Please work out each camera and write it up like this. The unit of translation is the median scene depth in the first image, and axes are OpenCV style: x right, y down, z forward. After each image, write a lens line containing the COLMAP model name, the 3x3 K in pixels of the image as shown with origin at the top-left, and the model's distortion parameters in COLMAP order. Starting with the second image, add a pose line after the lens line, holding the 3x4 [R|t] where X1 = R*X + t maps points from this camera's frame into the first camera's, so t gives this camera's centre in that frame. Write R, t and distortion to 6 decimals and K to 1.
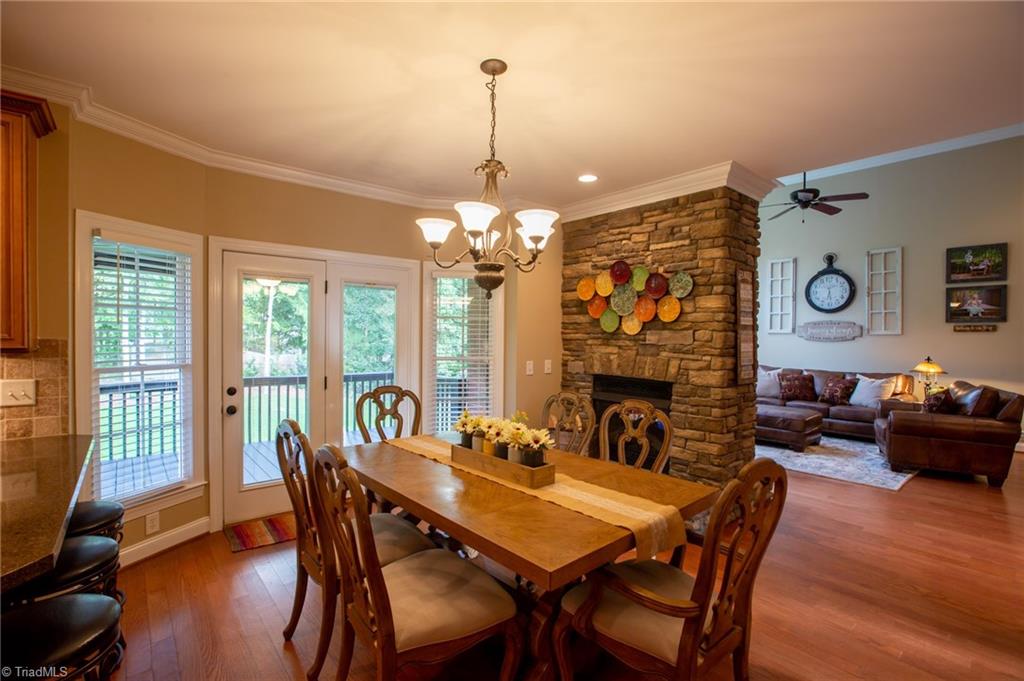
lens RADIAL K [[477.4, 0, 479.2], [0, 477.4, 343.5], [0, 0, 1]] dist [-0.025766, 0.001328]
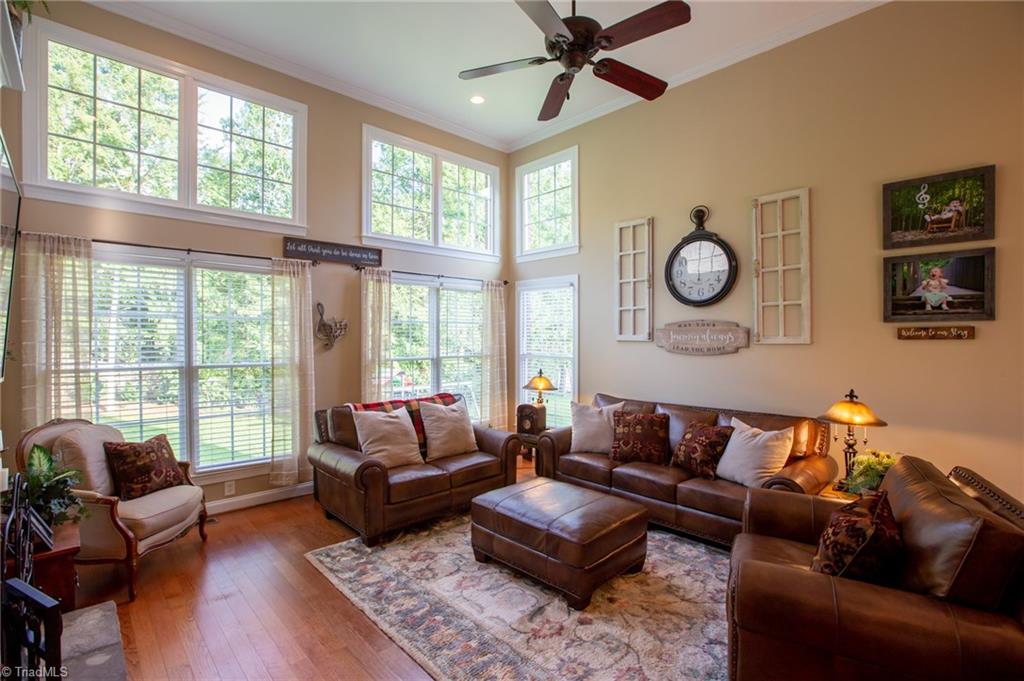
lens RADIAL K [[477.4, 0, 493.9], [0, 477.4, 342.1], [0, 0, 1]] dist [-0.025766, 0.001328]
pose [[0.996801, -0.007815, 0.079541, 0.483267], [0.008296, 0.999949, -0.005710, -0.021581], [-0.079492, 0.006351, 0.996815, 0.470286]]
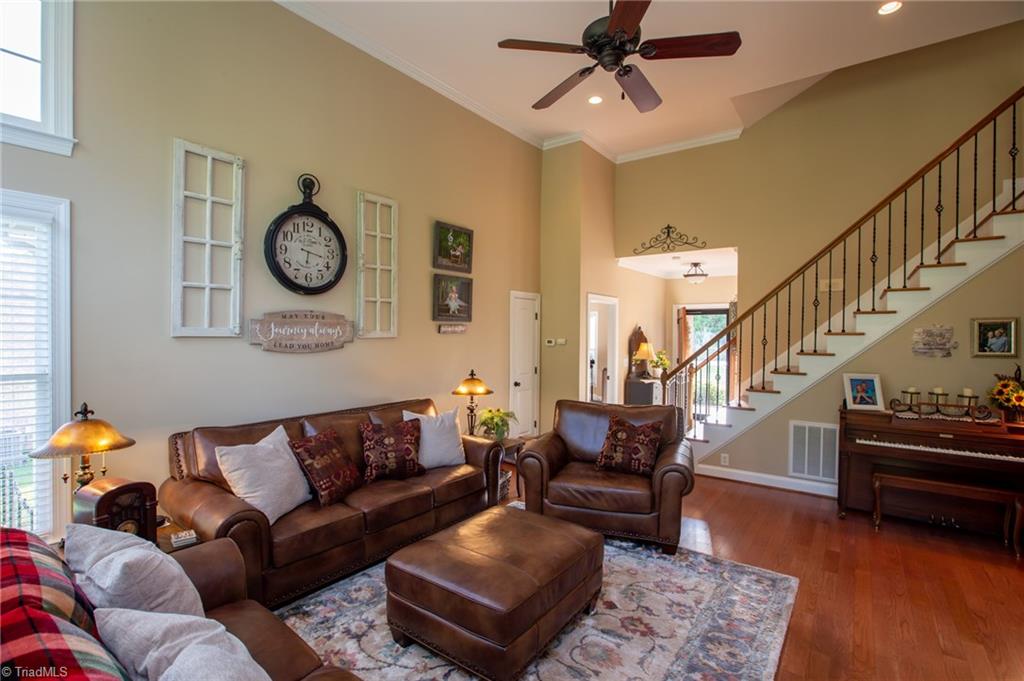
lens RADIAL K [[477.4, 0, 513.7], [0, 477.4, 335.3], [0, 0, 1]] dist [-0.025766, 0.001328]
pose [[-0.257286, -0.017635, 0.966174, 0.226843], [0.007547, 0.999766, 0.020258, -0.034460], [-0.966306, 0.012504, -0.257093, 1.015860]]
